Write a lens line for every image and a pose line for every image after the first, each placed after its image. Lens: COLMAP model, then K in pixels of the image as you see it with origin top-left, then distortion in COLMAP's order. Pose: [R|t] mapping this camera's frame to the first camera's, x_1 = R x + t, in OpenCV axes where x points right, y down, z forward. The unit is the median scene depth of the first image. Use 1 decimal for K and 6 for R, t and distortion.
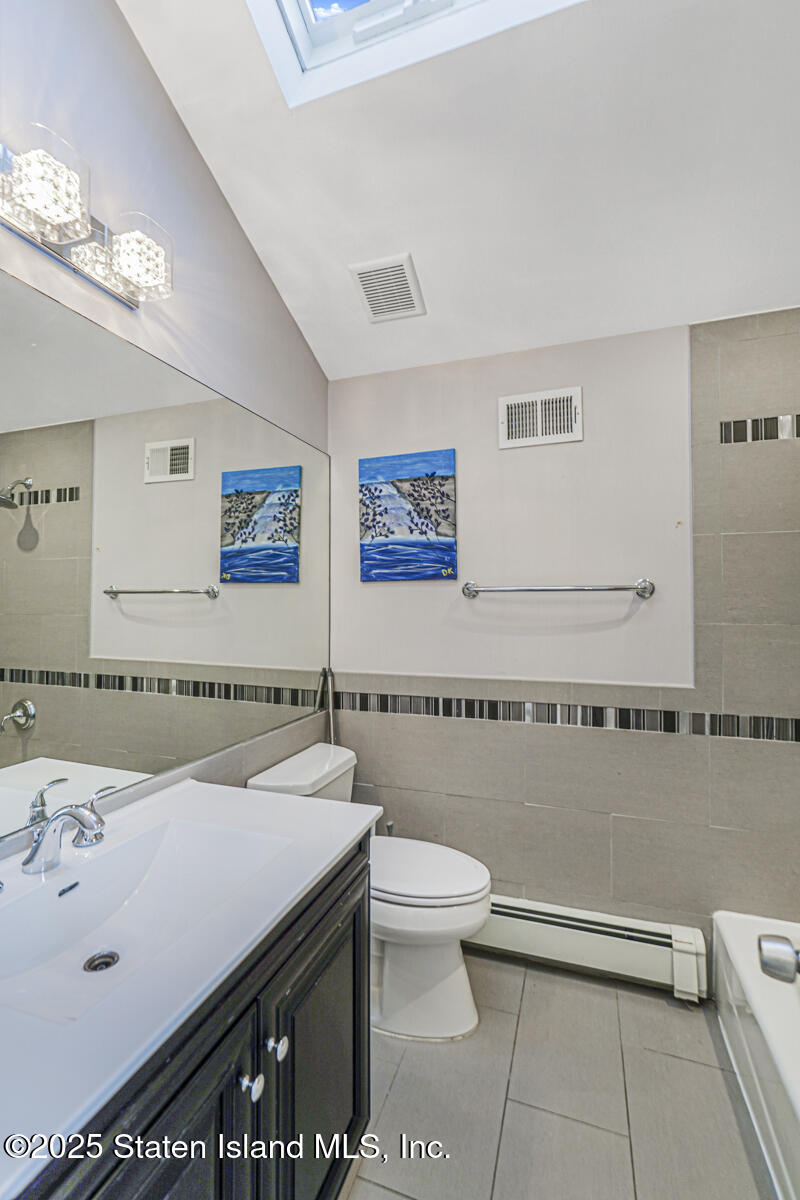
lens RADIAL K [[521.7, 0, 392.3], [0, 521.7, 600.9], [0, 0, 1]] dist [0.000185, 0.007440]
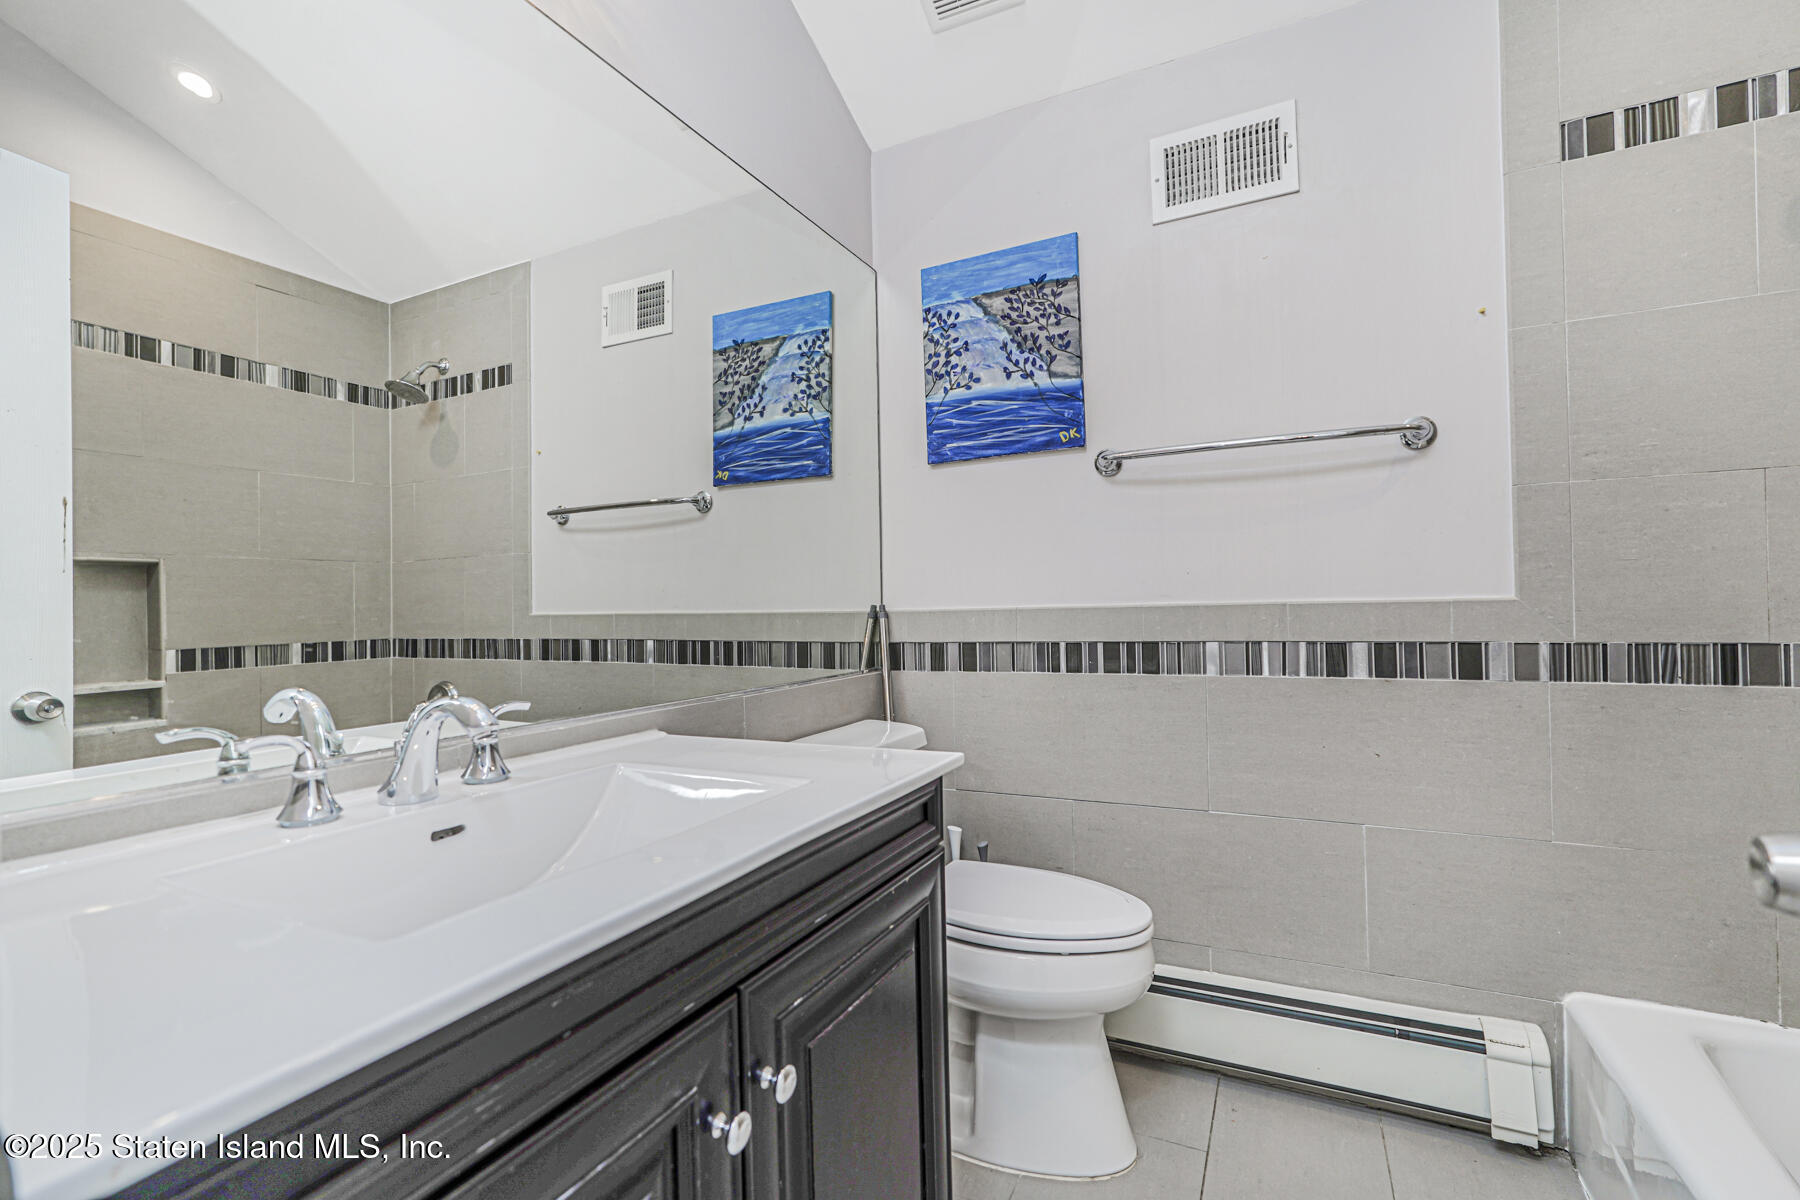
lens RADIAL K [[782.6, 0, 900.0], [0, 782.6, 600.0], [0, 0, 1]] dist [0.000185, 0.007440]
pose [[0.993461, -0.021120, -0.112202, 0.007411], [0.021295, 0.999773, 0.000367, 0.125516], [0.112169, -0.002754, 0.993685, 0.064726]]
